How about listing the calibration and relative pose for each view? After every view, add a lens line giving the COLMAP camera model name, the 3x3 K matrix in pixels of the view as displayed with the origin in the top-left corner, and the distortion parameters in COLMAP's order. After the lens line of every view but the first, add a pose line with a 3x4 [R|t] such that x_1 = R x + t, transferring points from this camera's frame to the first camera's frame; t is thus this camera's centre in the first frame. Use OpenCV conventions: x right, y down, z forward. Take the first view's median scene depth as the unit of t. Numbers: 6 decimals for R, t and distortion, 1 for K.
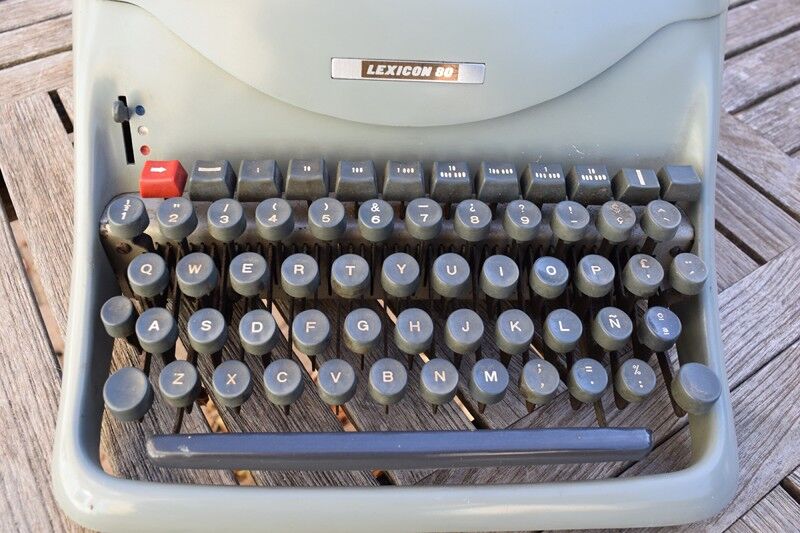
lens RADIAL K [[678.5, 0, 400.9], [0, 678.5, 254.7], [0, 0, 1]] dist [-0.097951, 0.015062]
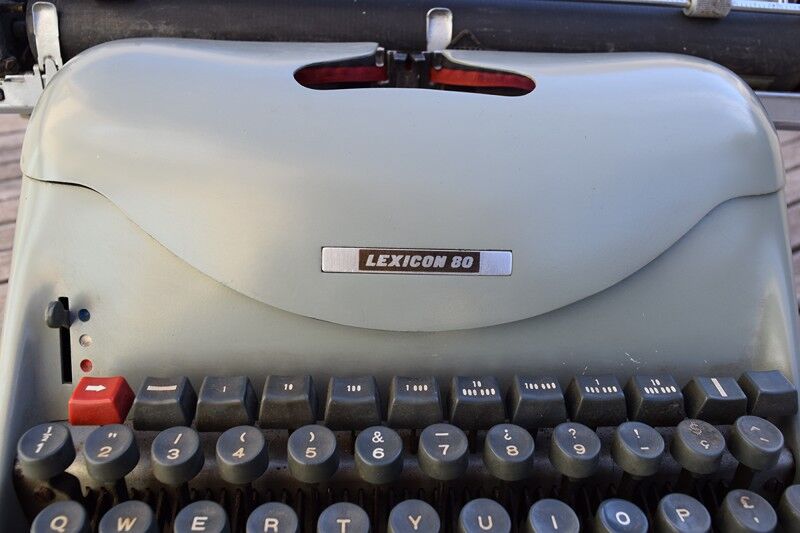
lens RADIAL K [[678.5, 0, 400.9], [0, 678.5, 254.7], [0, 0, 1]] dist [-0.097951, 0.015062]
pose [[0.999781, -0.020715, -0.003125, -0.005696], [0.018270, 0.935123, -0.353852, 0.005465], [0.010252, 0.353718, 0.935296, 0.234676]]
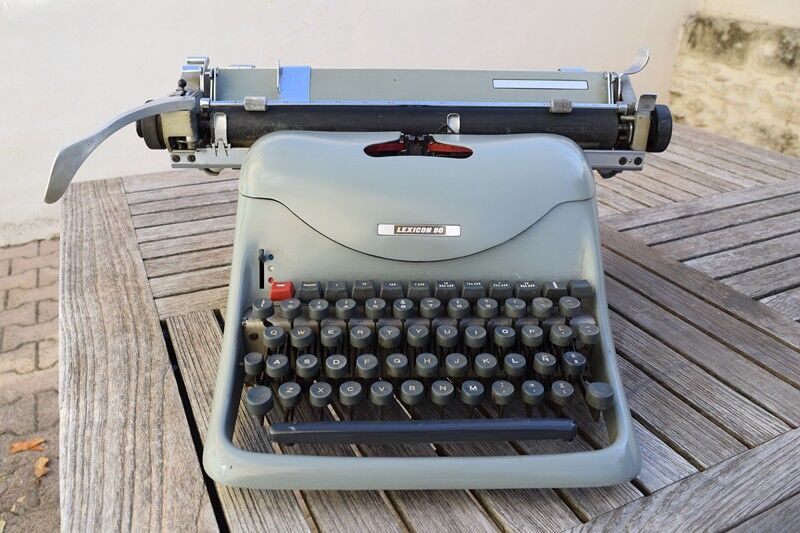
lens RADIAL K [[635.8, 0, 400.0], [0, 635.8, 266.5], [0, 0, 1]] dist [-0.084999, 0.013969]
pose [[0.999069, -0.031697, -0.029251, 0.006317], [0.017095, 0.913645, -0.406153, 0.519662], [0.039599, 0.405275, 0.913337, -0.553190]]
